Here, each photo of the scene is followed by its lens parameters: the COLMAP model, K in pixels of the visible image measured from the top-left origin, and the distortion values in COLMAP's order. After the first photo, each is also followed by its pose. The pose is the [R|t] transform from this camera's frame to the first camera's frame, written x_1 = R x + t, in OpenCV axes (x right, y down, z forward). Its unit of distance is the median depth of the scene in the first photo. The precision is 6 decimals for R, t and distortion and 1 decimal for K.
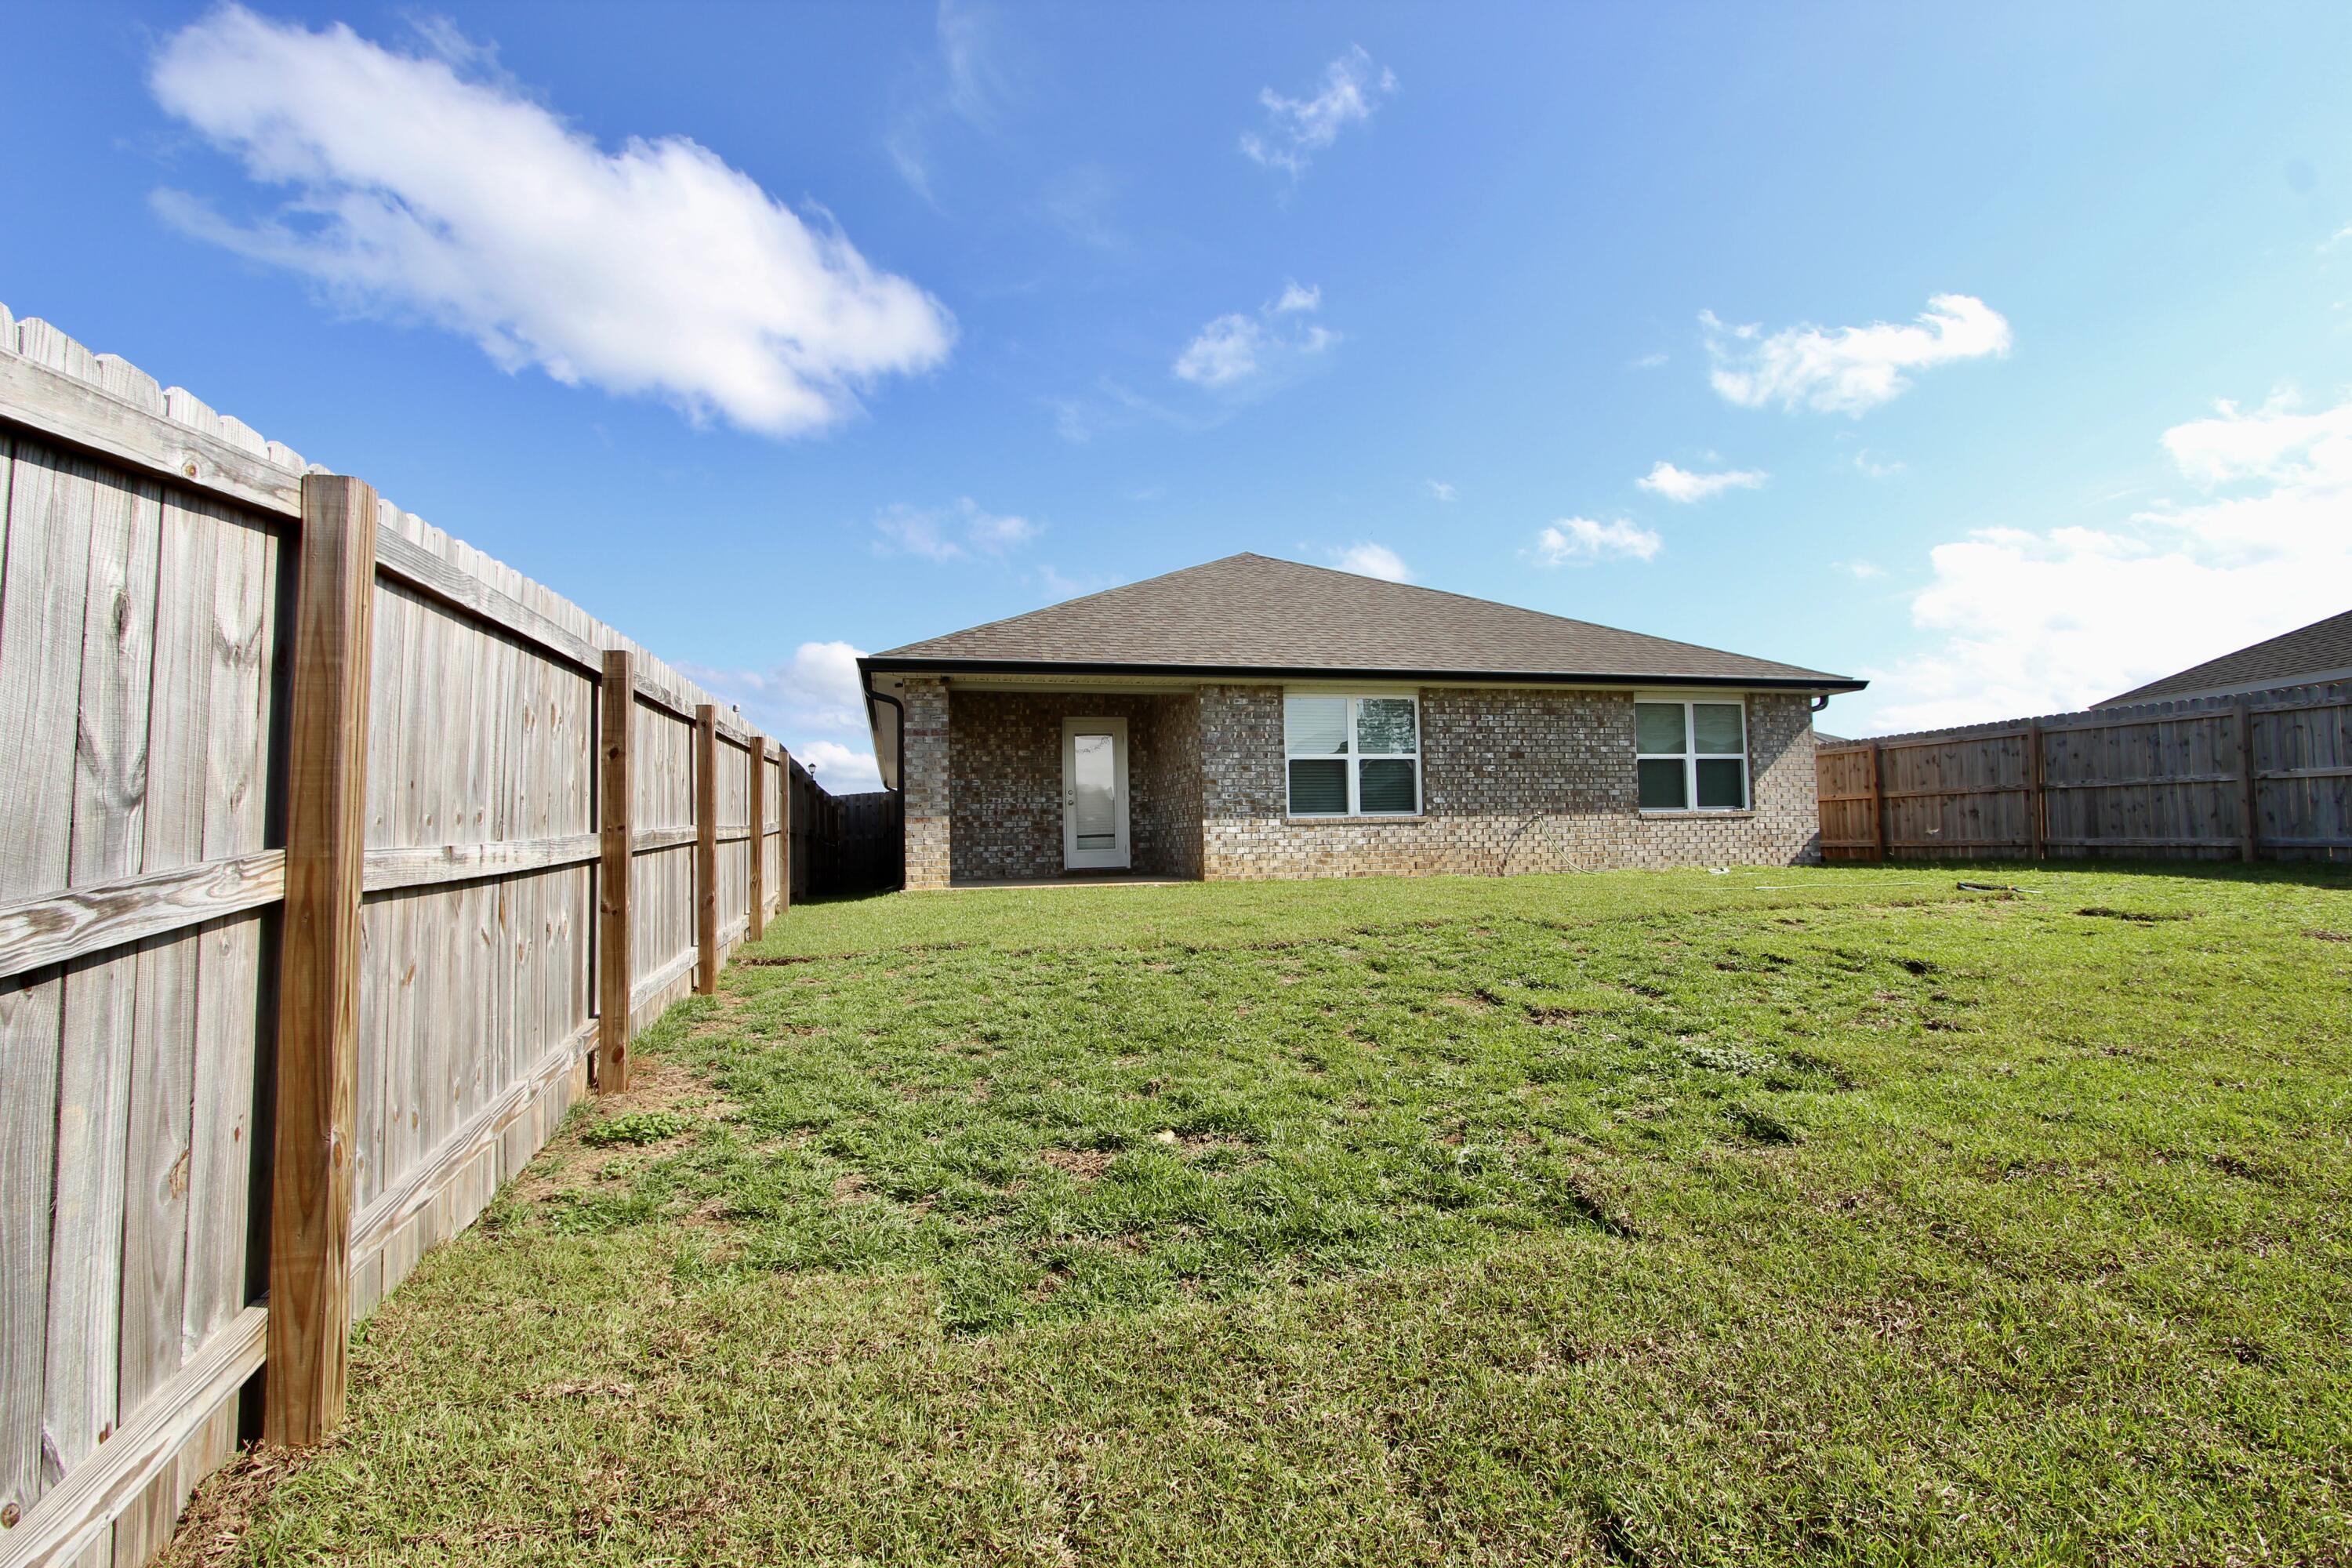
lens RADIAL K [[1087.3, 0, 1023.9], [0, 1087.3, 767.4], [0, 0, 1]] dist [-0.019715, 0.003355]
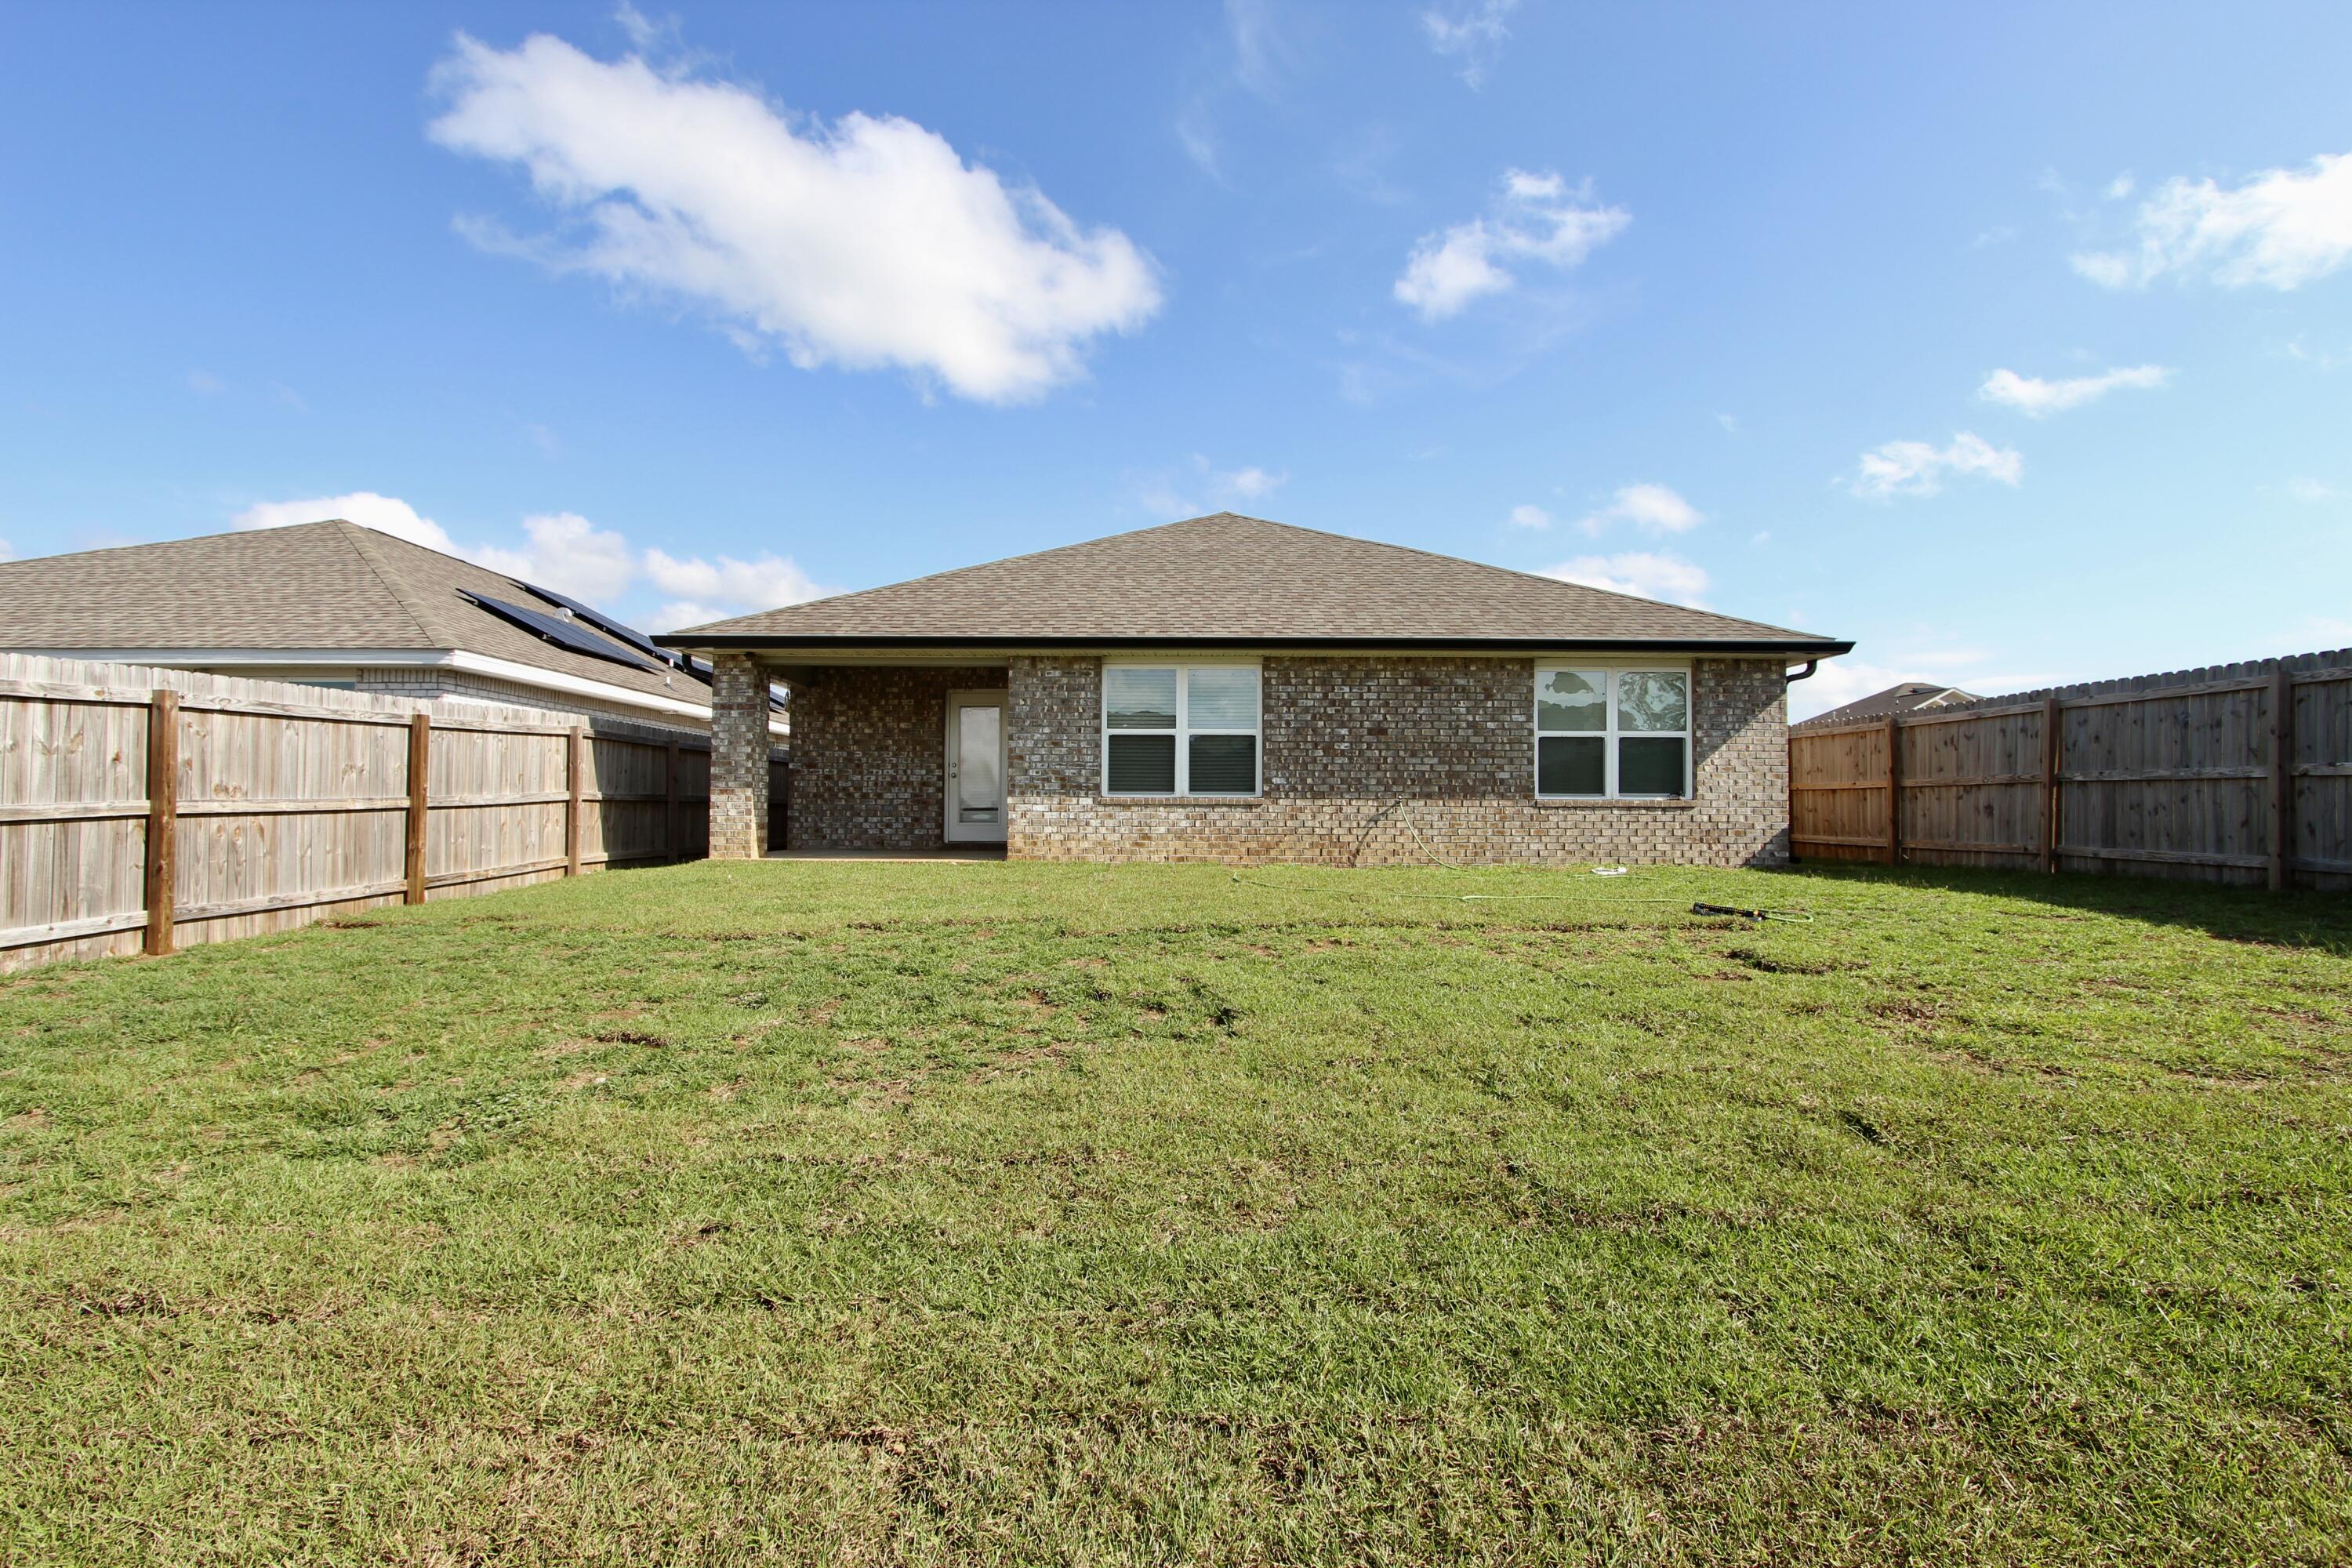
lens RADIAL K [[1087.3, 0, 1169.7], [0, 1087.3, 782.5], [0, 0, 1]] dist [-0.019715, 0.003355]
pose [[0.968847, 0.018895, -0.246940, 0.506493], [-0.006032, 0.998590, 0.052743, -0.015371], [0.247588, -0.049610, 0.967594, 0.095034]]
